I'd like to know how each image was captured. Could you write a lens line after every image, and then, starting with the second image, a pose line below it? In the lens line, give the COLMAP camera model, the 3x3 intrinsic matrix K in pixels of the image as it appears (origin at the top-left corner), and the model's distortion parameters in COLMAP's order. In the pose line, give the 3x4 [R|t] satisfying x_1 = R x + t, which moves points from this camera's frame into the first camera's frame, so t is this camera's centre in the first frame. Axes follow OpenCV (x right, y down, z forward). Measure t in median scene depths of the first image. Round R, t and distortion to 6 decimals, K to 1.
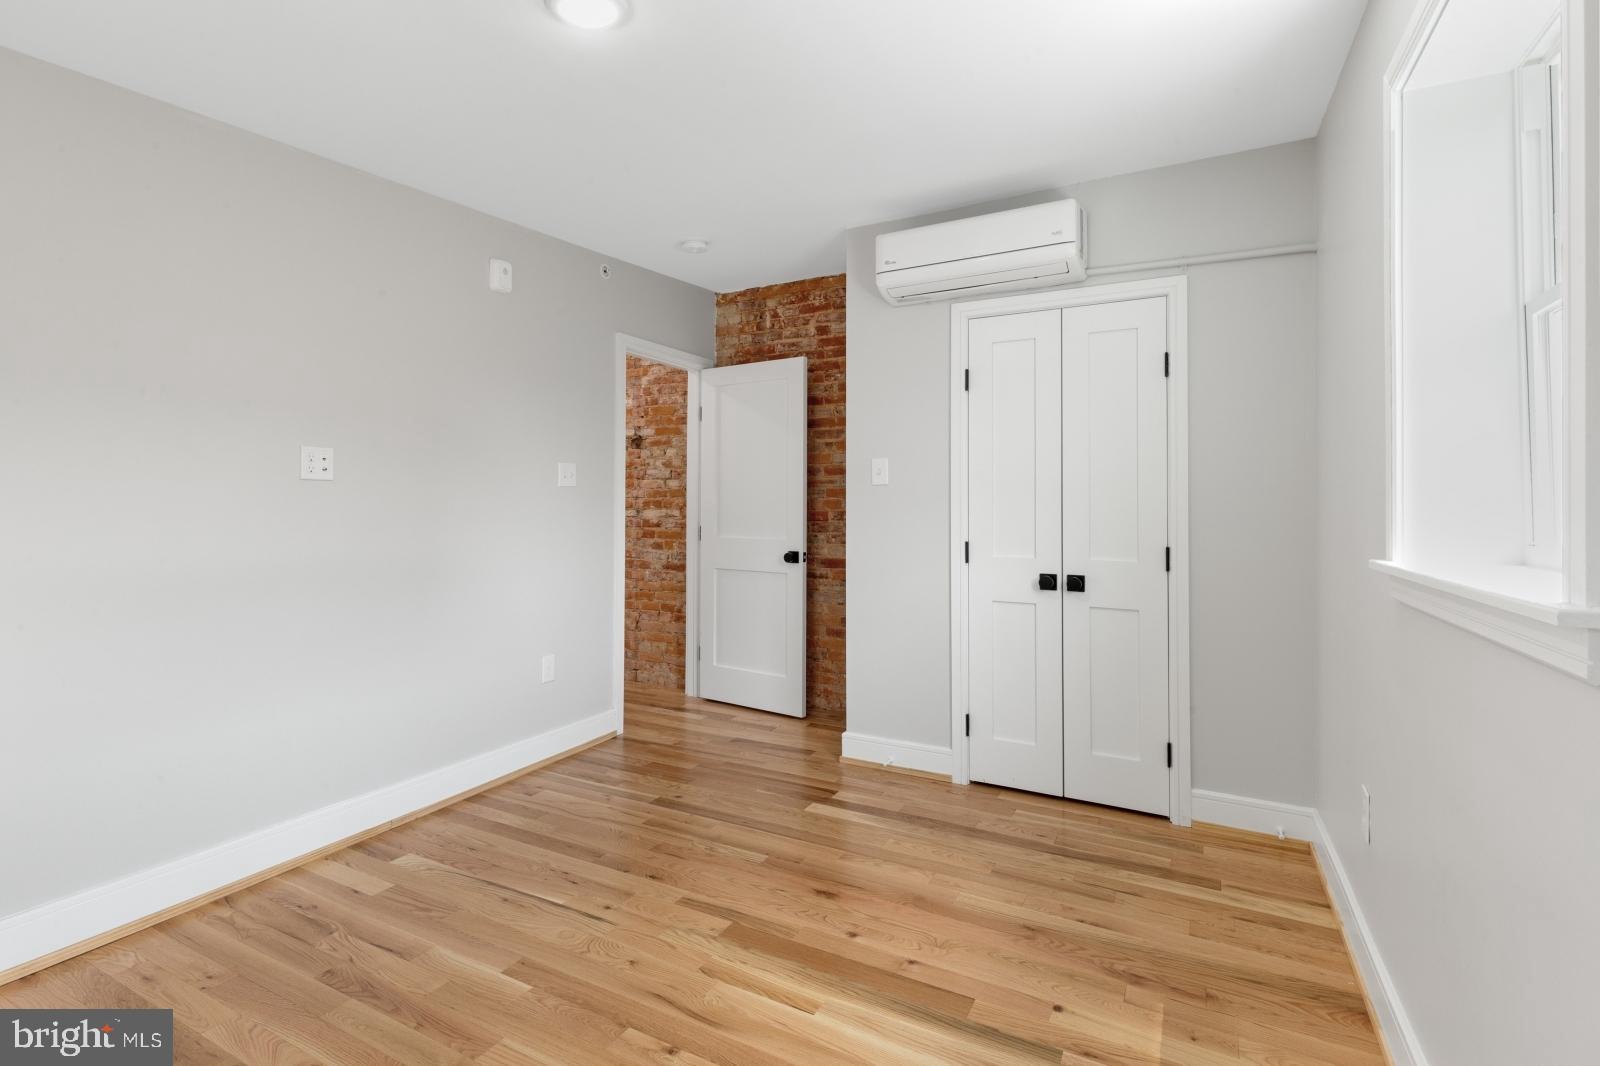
lens RADIAL K [[746.9, 0, 792.8], [0, 746.9, 486.4], [0, 0, 1]] dist [0.004675, -0.003229]
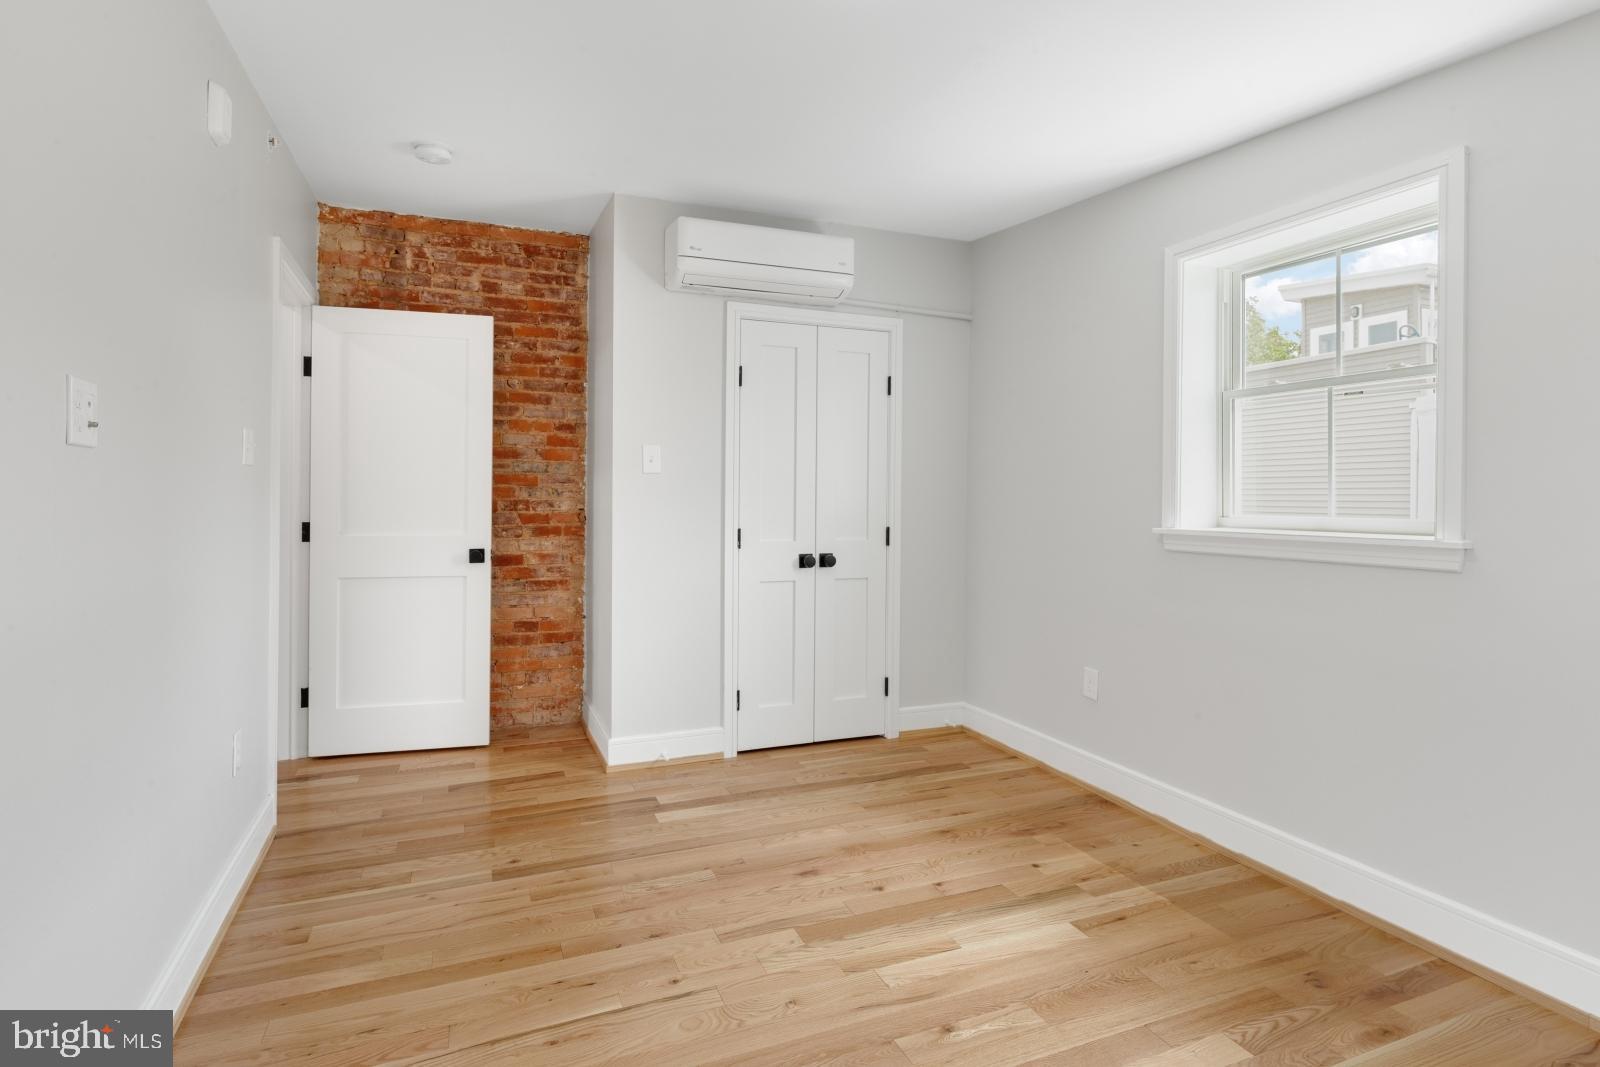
lens RADIAL K [[746.9, 0, 805.5], [0, 746.9, 488.9], [0, 0, 1]] dist [0.004675, -0.003229]
pose [[0.657150, 0.005171, 0.753742, -0.570589], [-0.021923, 0.999685, 0.012256, 0.002496], [-0.753441, -0.024578, 0.657056, 0.262167]]
